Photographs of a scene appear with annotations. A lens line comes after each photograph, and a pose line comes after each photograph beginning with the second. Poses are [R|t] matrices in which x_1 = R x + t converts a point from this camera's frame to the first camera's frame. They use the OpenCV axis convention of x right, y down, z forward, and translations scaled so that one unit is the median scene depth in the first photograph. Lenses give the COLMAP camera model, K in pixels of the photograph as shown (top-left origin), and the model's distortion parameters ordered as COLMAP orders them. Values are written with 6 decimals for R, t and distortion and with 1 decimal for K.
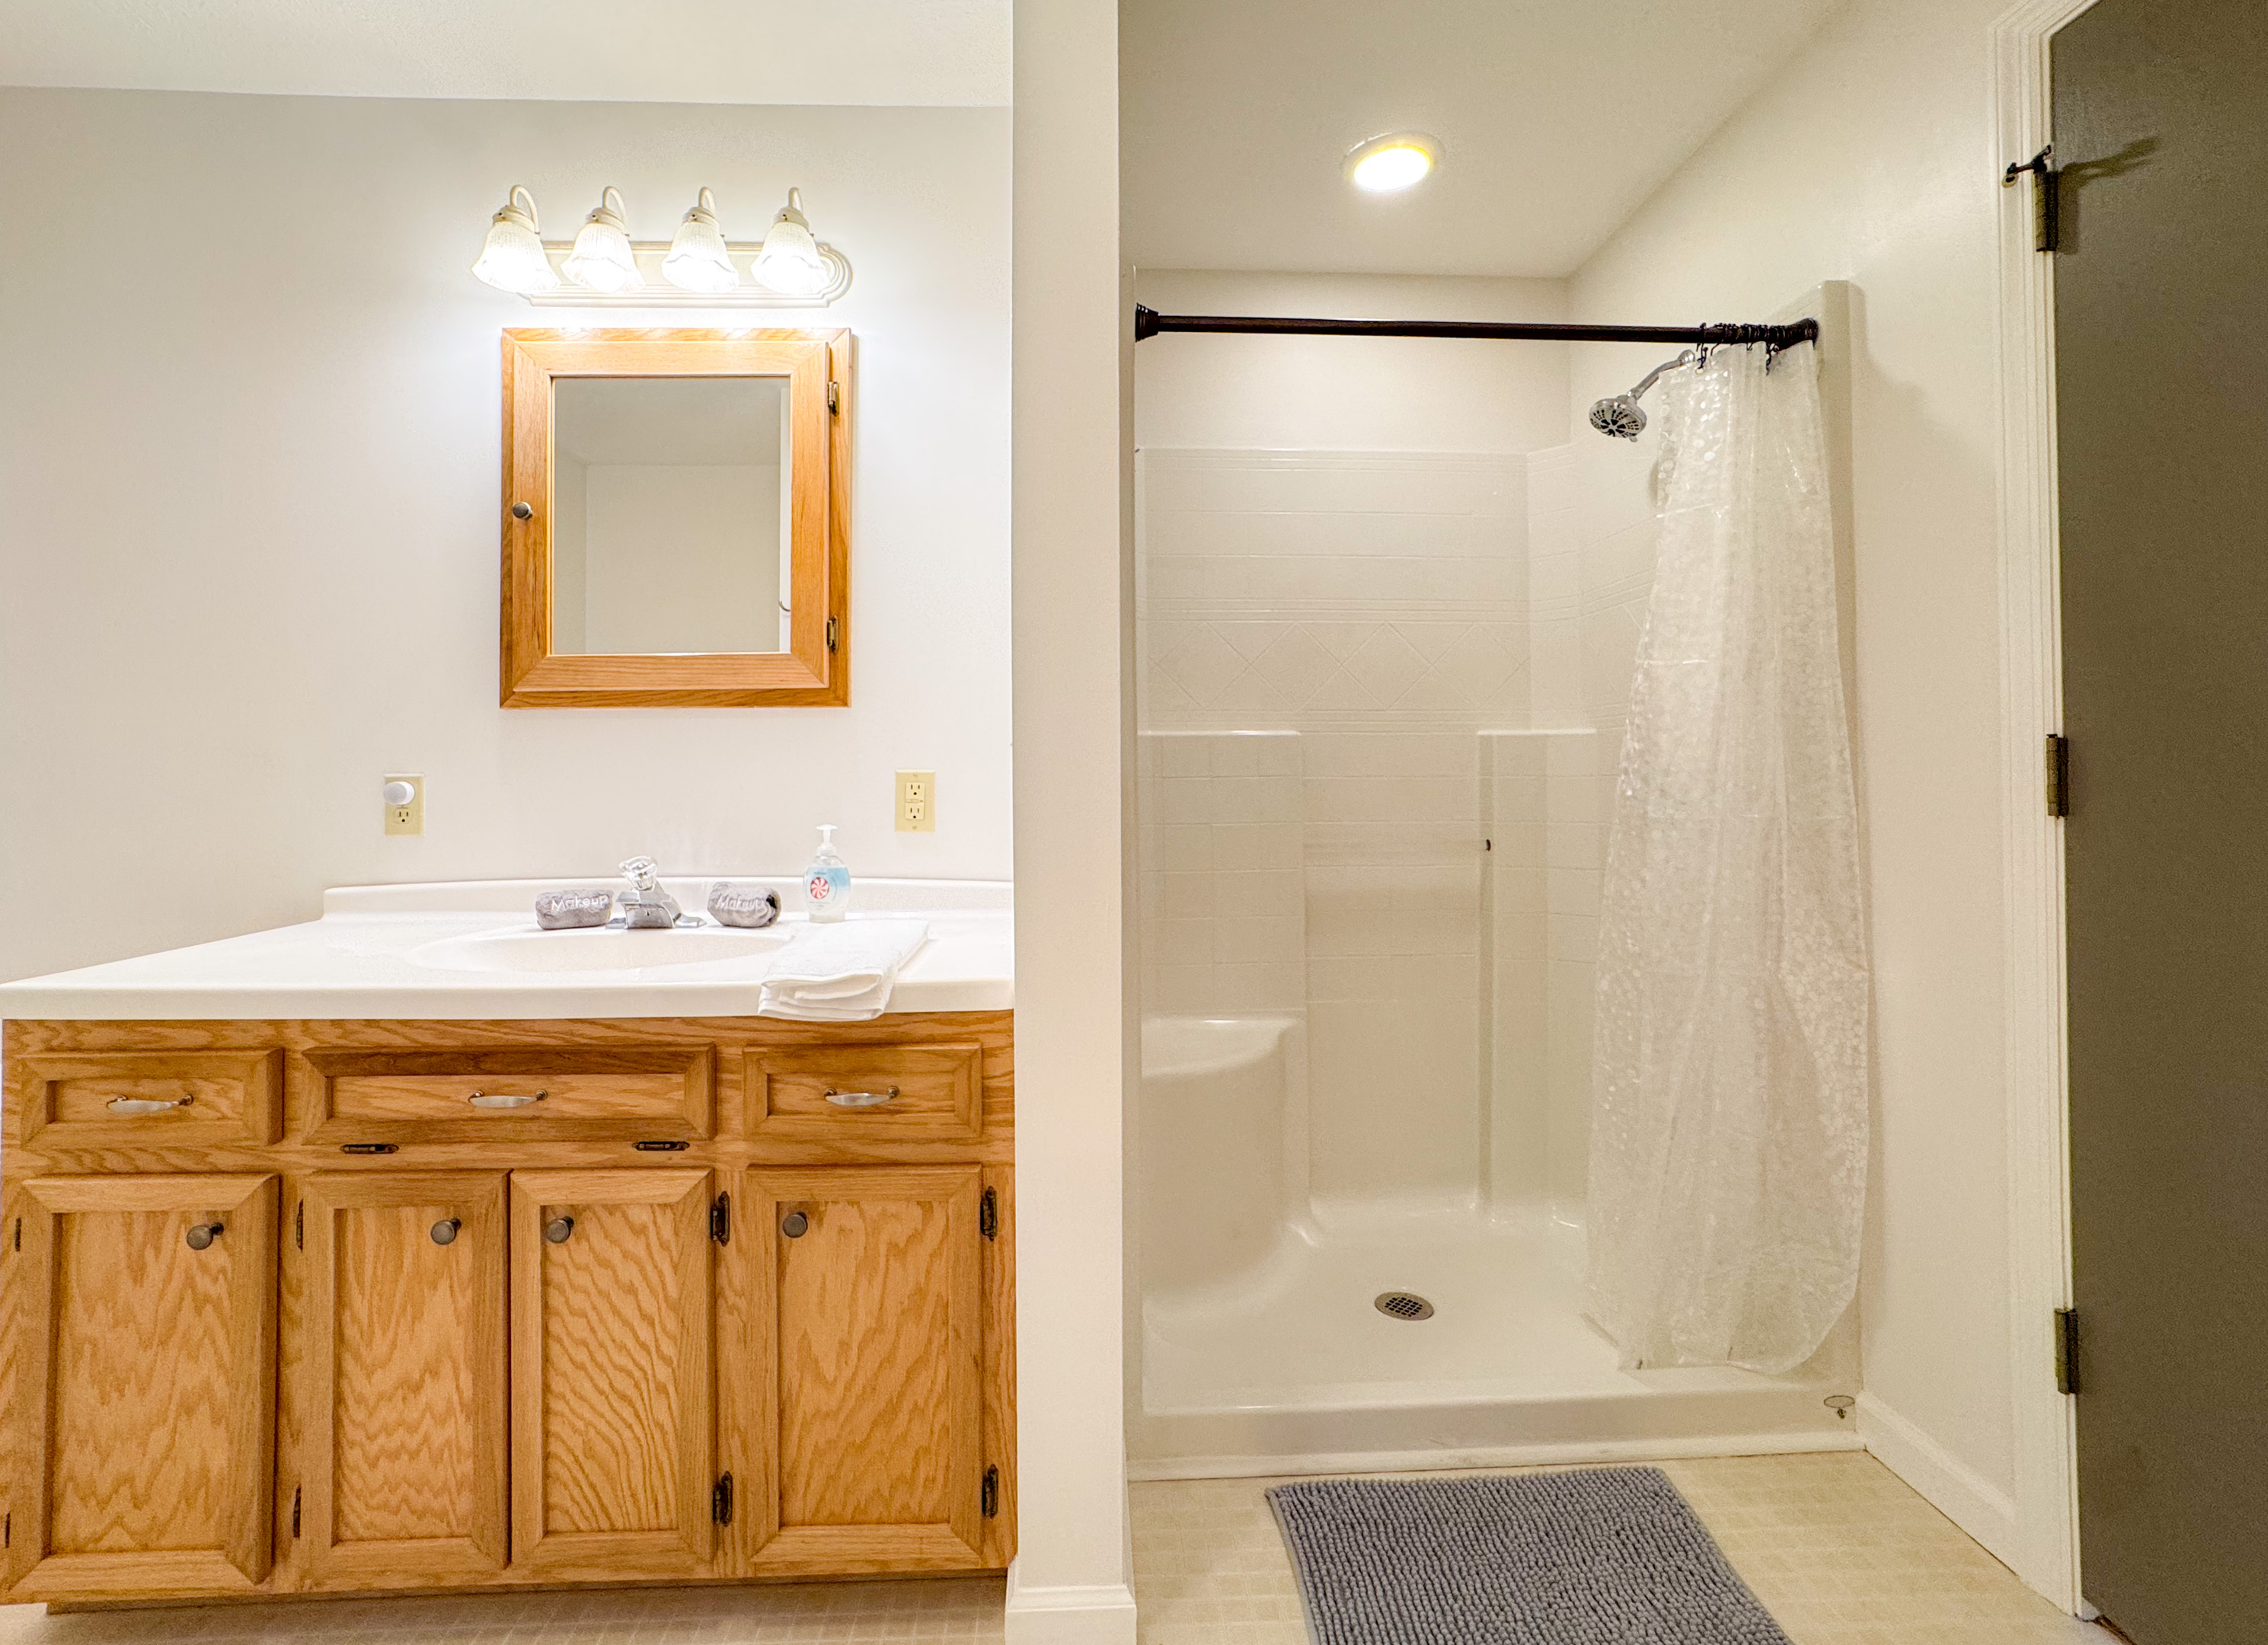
lens RADIAL K [[977.8, 0, 1085.5], [0, 977.8, 769.0], [0, 0, 1]] dist [-0.031651, 0.012579]
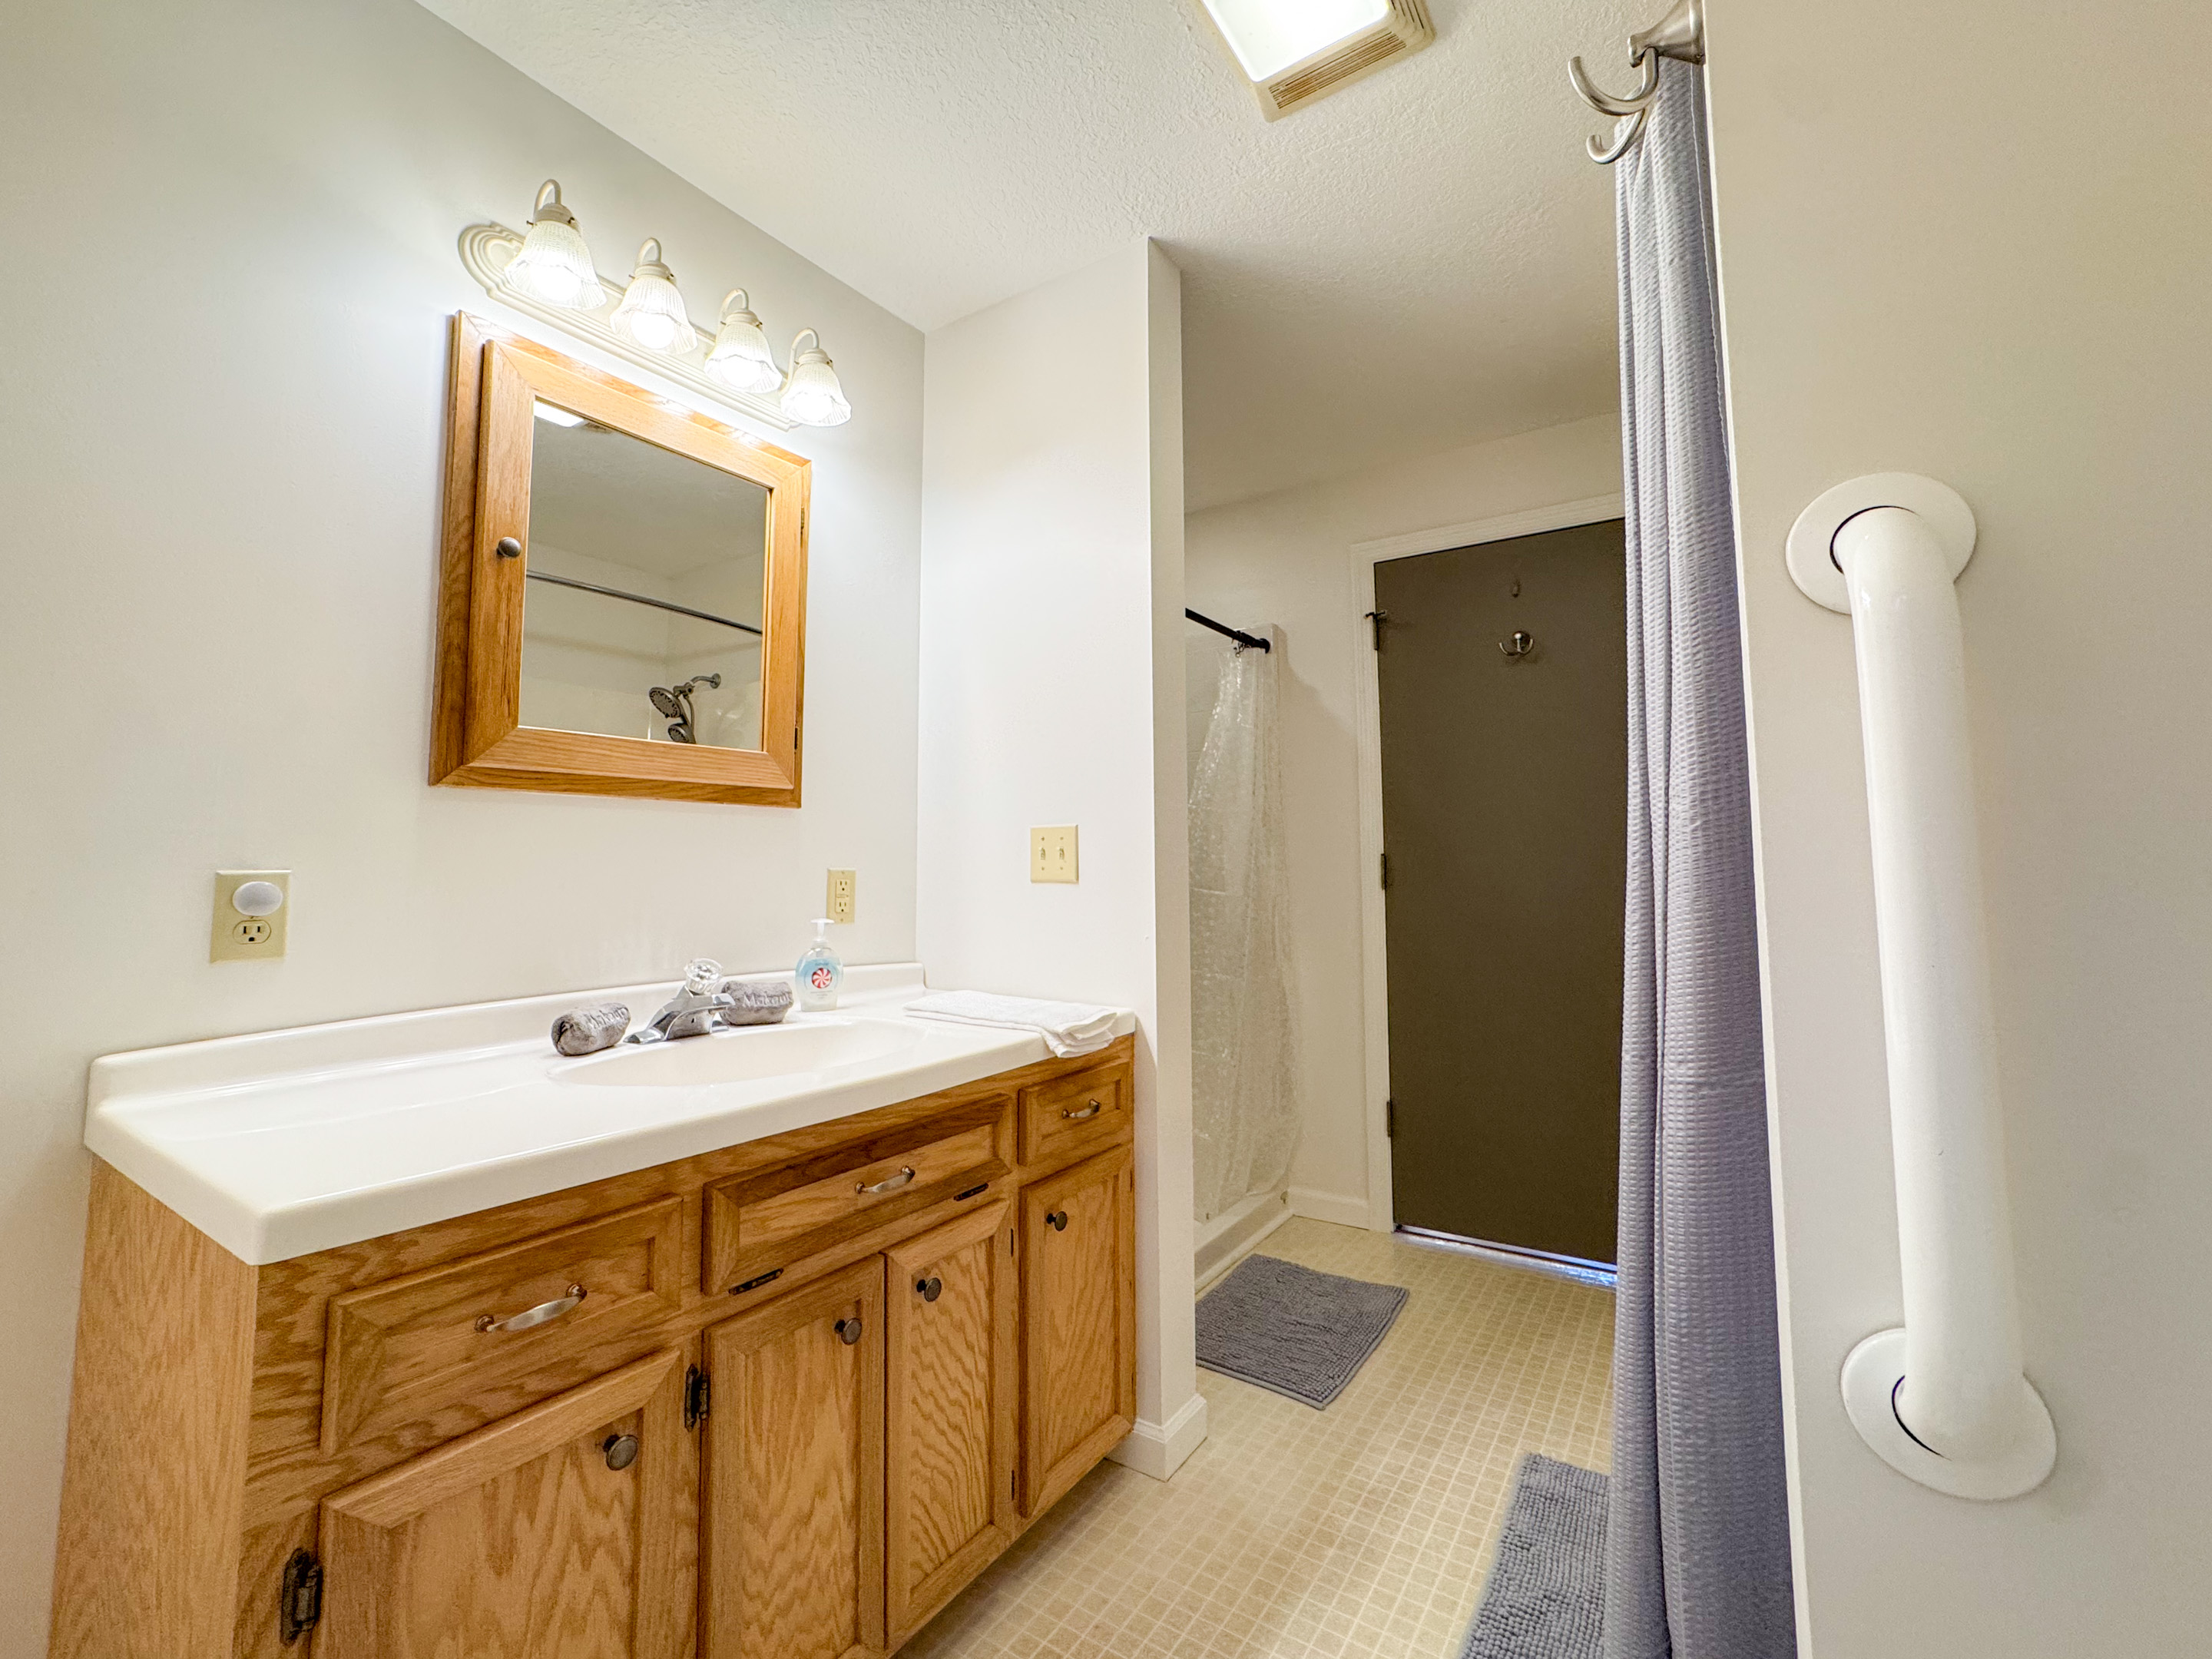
lens RADIAL K [[939.5, 0, 1106.5], [0, 939.5, 802.5], [0, 0, 1]] dist [-0.038908, 0.013616]
pose [[0.587894, 0.058611, 0.806812, -1.284231], [-0.000359, 0.997391, -0.072194, 0.005653], [-0.808938, 0.042153, 0.586381, 0.198392]]
